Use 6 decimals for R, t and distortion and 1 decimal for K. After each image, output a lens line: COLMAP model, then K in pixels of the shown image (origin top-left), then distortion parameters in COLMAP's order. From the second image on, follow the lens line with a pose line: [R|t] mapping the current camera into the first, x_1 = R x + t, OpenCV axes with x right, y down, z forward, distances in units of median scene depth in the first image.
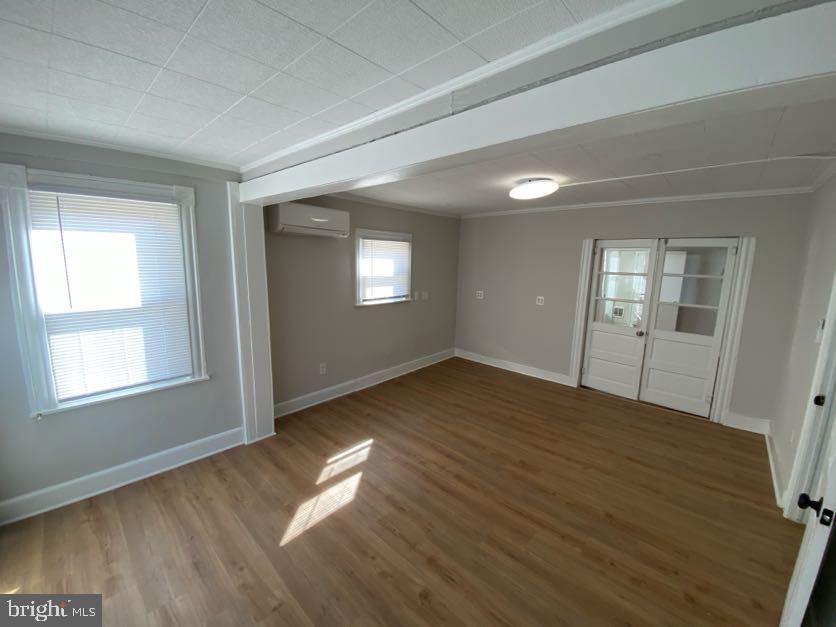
lens RADIAL K [[340.0, 0, 421.2], [0, 340.0, 309.3], [0, 0, 1]] dist [0.019895, -0.016149]
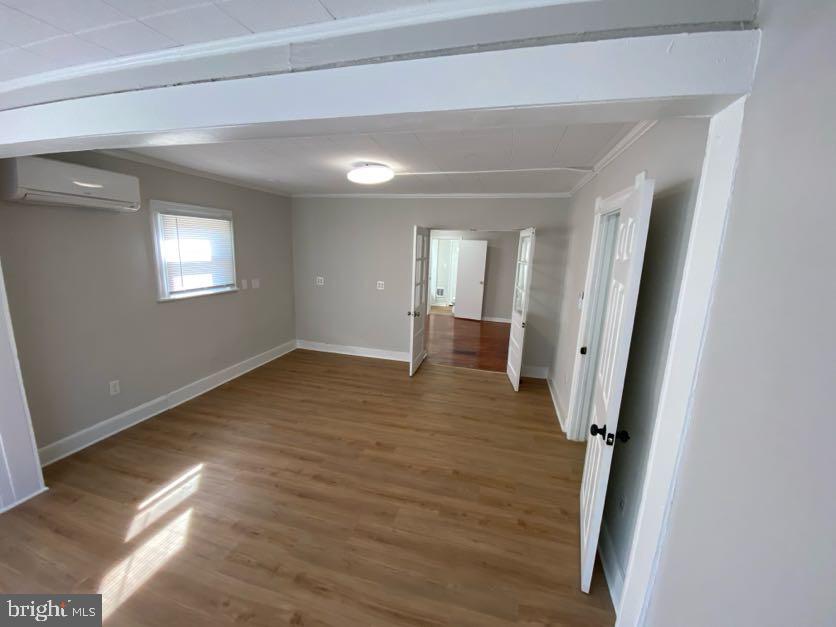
lens RADIAL K [[340.0, 0, 417.9], [0, 340.0, 311.4], [0, 0, 1]] dist [0.019895, -0.016149]
pose [[0.889995, -0.074705, 0.449809, -0.028872], [0.050559, 0.996573, 0.065475, -0.011335], [-0.453159, -0.035530, 0.890721, 0.045961]]
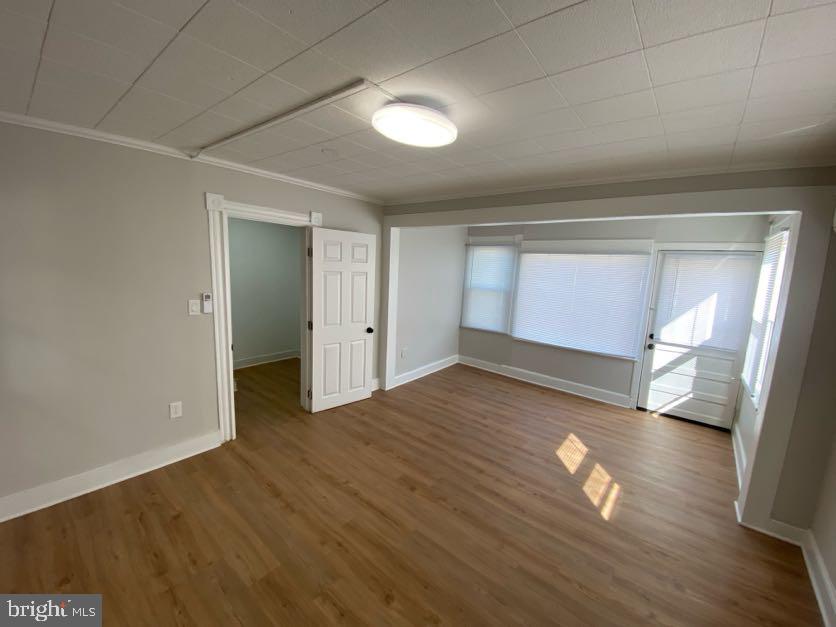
lens RADIAL K [[340.0, 0, 418.5], [0, 340.0, 312.3], [0, 0, 1]] dist [0.019895, -0.016149]
pose [[-0.996632, -0.059264, -0.056681, 0.352044], [-0.073064, 0.955563, 0.285589, -0.239752], [0.037238, 0.288769, -0.956674, 1.683709]]
